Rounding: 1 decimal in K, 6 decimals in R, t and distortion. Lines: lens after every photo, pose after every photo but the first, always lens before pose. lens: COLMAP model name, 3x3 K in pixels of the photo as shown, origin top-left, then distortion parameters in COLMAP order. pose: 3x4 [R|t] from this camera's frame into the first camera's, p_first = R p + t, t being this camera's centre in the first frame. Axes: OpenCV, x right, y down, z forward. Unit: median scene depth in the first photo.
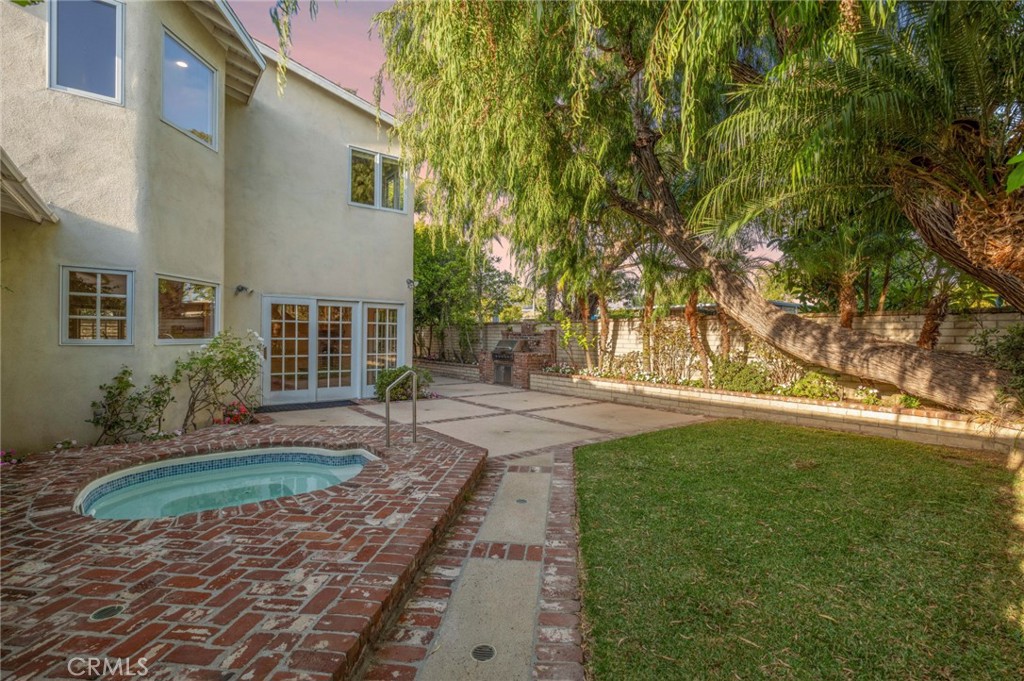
lens RADIAL K [[471.3, 0, 514.9], [0, 471.3, 337.7], [0, 0, 1]] dist [0.001177, -0.000686]
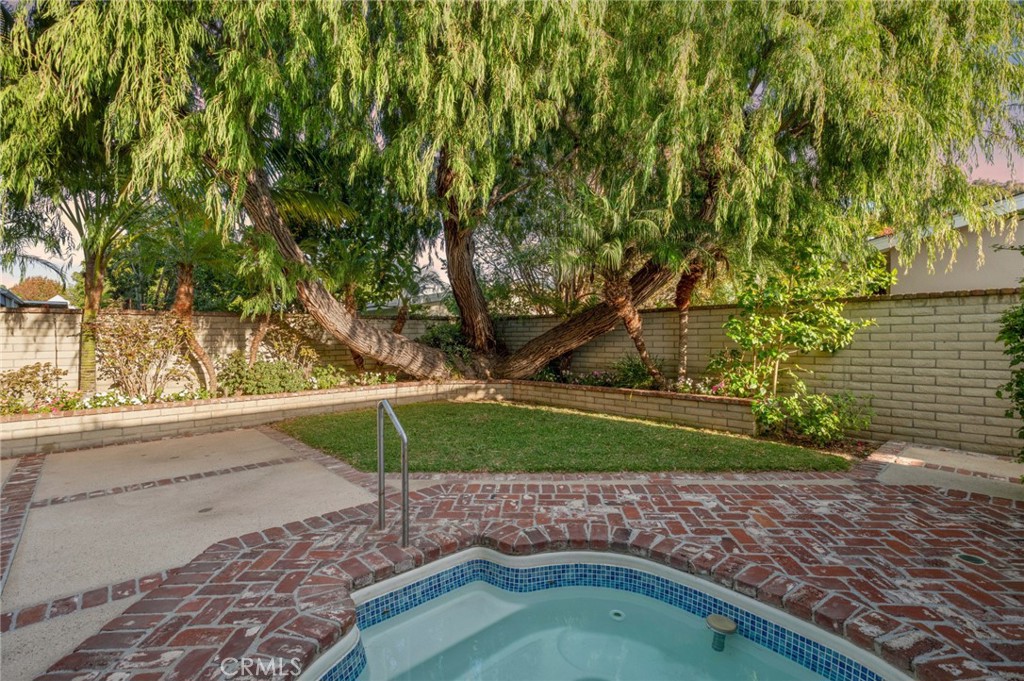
lens RADIAL K [[471.3, 0, 514.9], [0, 471.3, 337.7], [0, 0, 1]] dist [0.001177, -0.000686]
pose [[-0.073055, -0.011716, 0.997259, -1.233853], [0.016003, 0.999788, 0.012918, -0.009372], [-0.997200, 0.016903, -0.072852, 1.401790]]
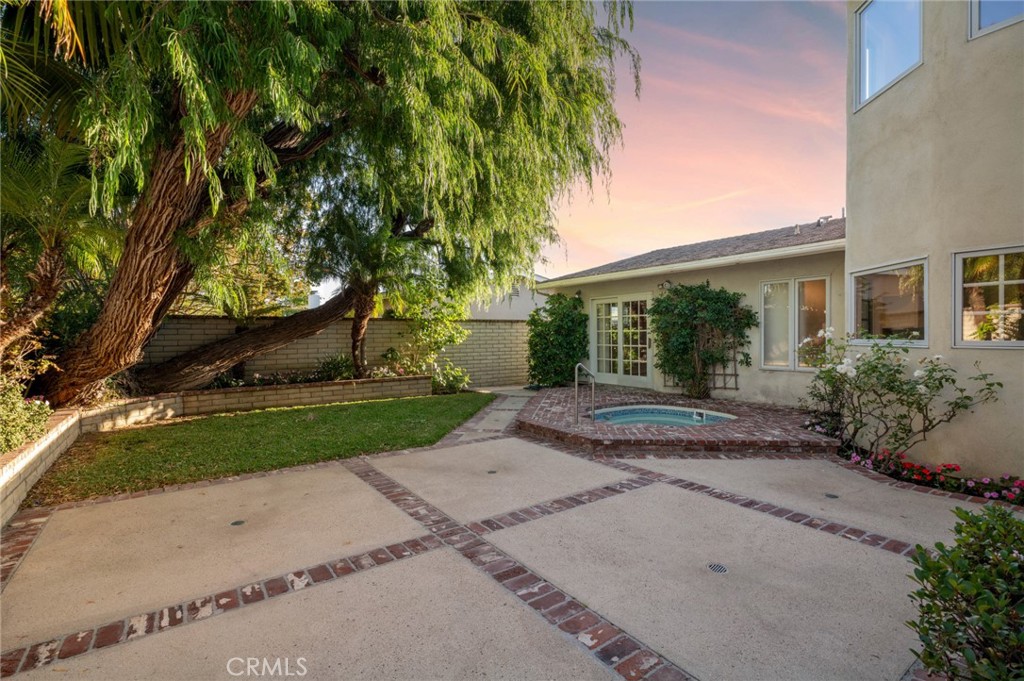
lens RADIAL K [[471.3, 0, 514.9], [0, 471.3, 337.7], [0, 0, 1]] dist [0.001177, -0.000686]
pose [[-0.999078, -0.005599, 0.042573, -0.149320], [-0.005065, 0.999907, 0.012647, -0.018701], [-0.042640, 0.012420, -0.999013, 3.500446]]
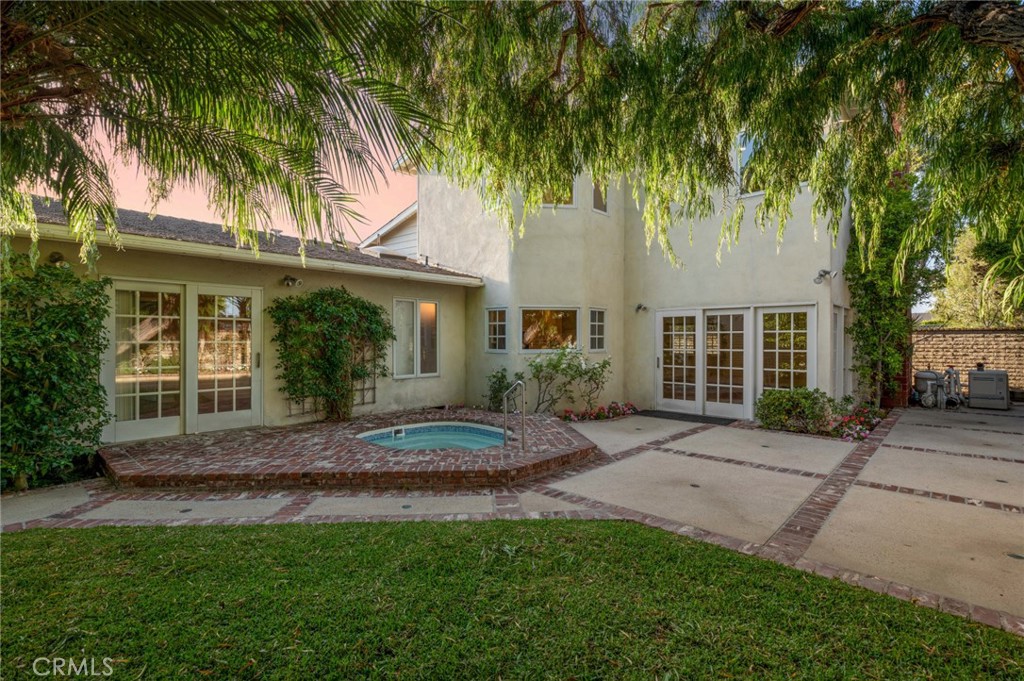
lens RADIAL K [[471.3, 0, 514.9], [0, 471.3, 337.7], [0, 0, 1]] dist [0.001177, -0.000686]
pose [[0.148428, -0.017463, -0.988769, 1.329659], [-0.001970, 0.999837, -0.017954, -0.014557], [0.988921, 0.004612, 0.148369, 1.307306]]
